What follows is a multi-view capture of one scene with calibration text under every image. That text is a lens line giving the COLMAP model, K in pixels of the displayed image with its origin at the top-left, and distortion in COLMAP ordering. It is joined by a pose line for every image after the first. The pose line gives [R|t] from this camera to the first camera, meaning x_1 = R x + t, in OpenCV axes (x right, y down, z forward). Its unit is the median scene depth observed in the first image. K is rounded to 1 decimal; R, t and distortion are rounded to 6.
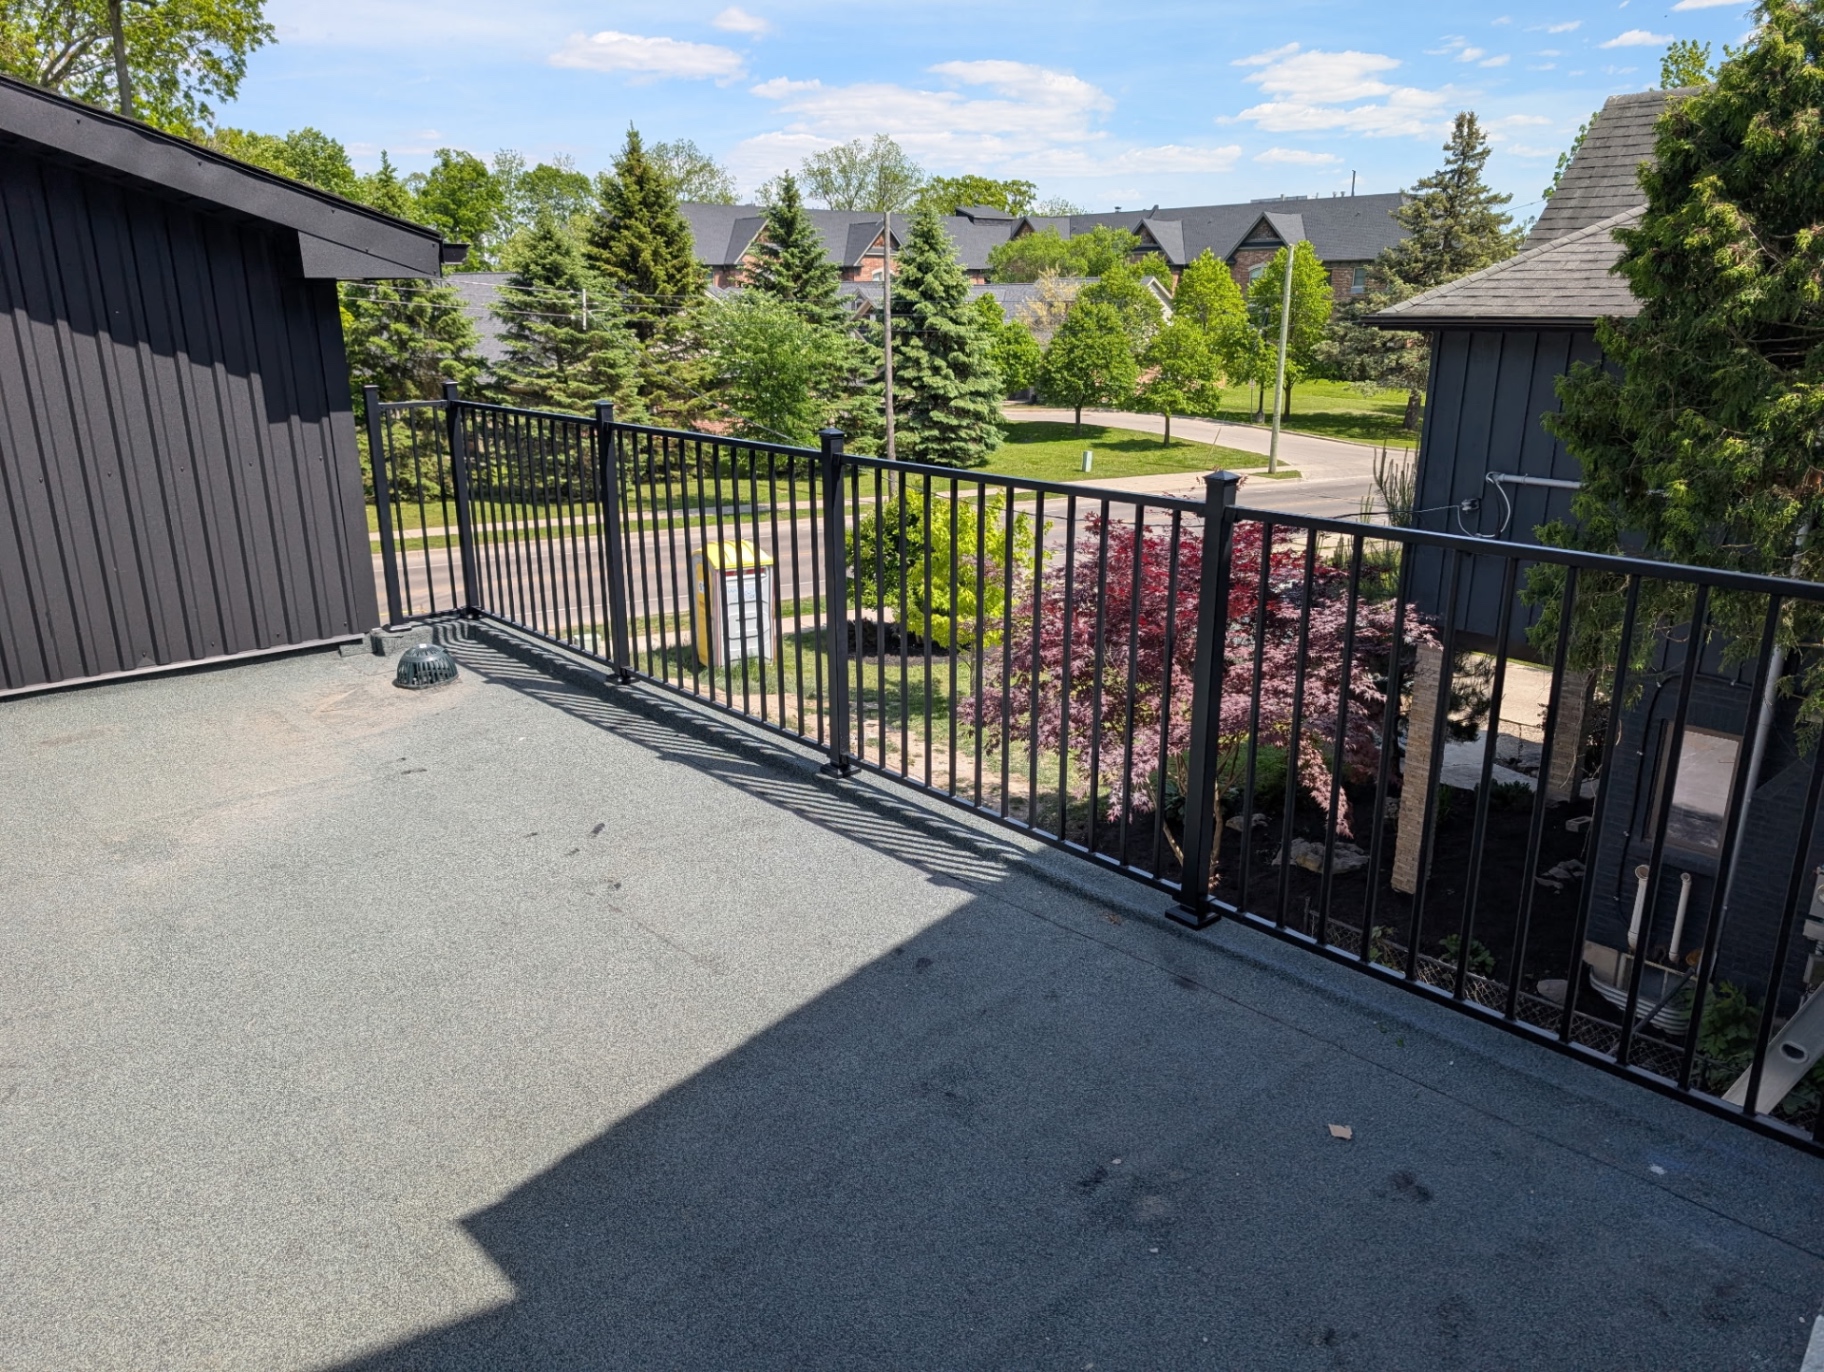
lens RADIAL K [[1289.9, 0, 897.0], [0, 1289.9, 699.6], [0, 0, 1]] dist [-0.005063, -0.002258]
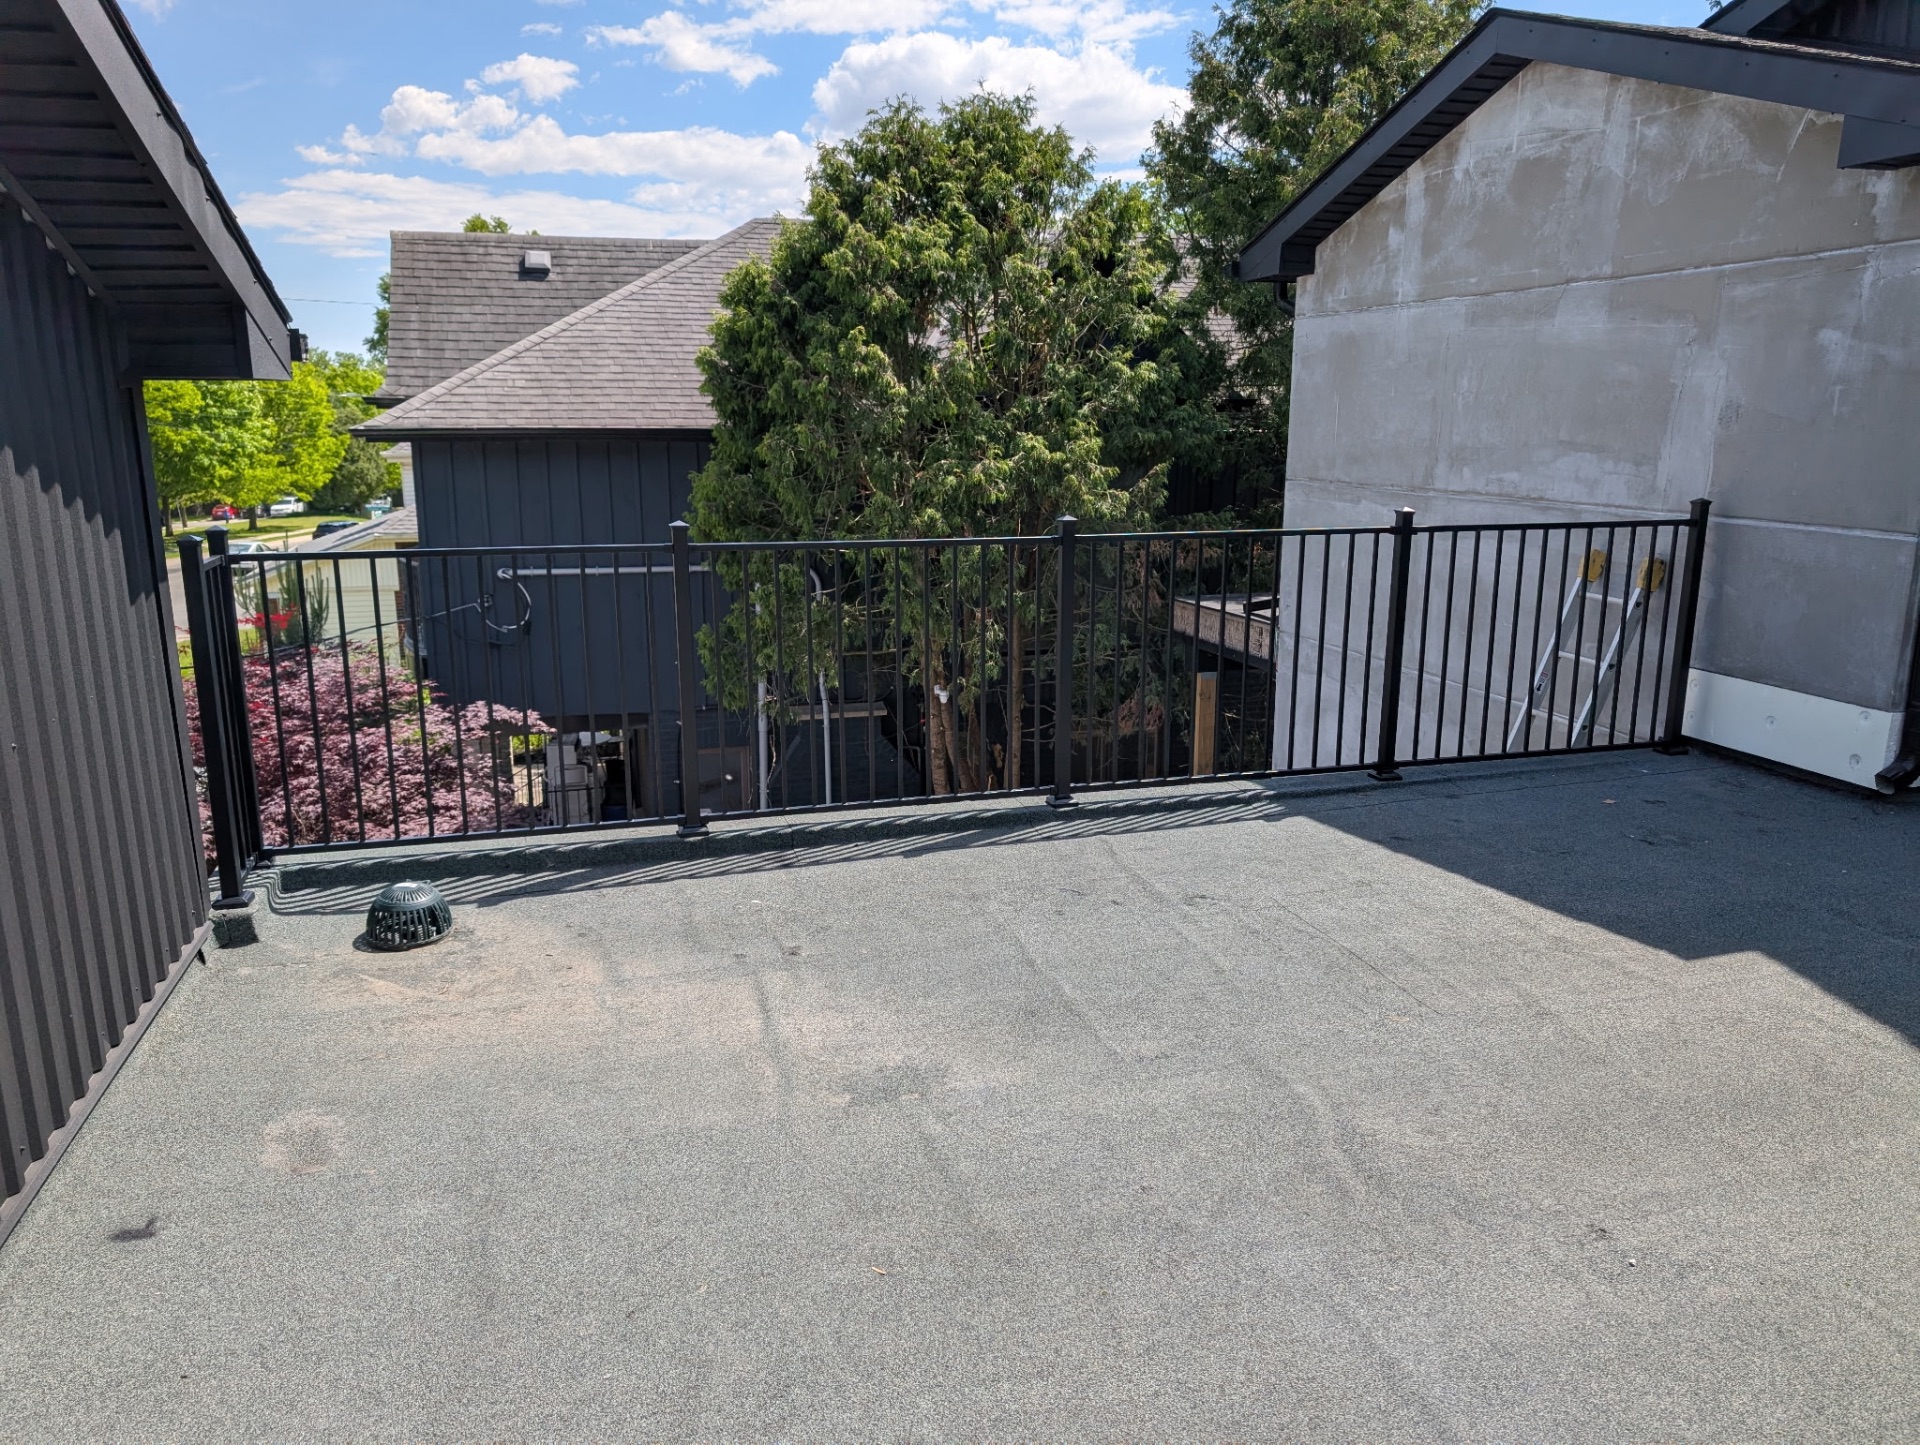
lens RADIAL K [[1357.7, 0, 944.3], [0, 1357.7, 736.8], [0, 0, 1]] dist [-0.005063, -0.002258]
pose [[0.432330, -0.204271, 0.878273, -1.224165], [0.263708, 0.960062, 0.093484, -0.154078], [-0.862293, 0.191192, 0.468932, 0.528929]]
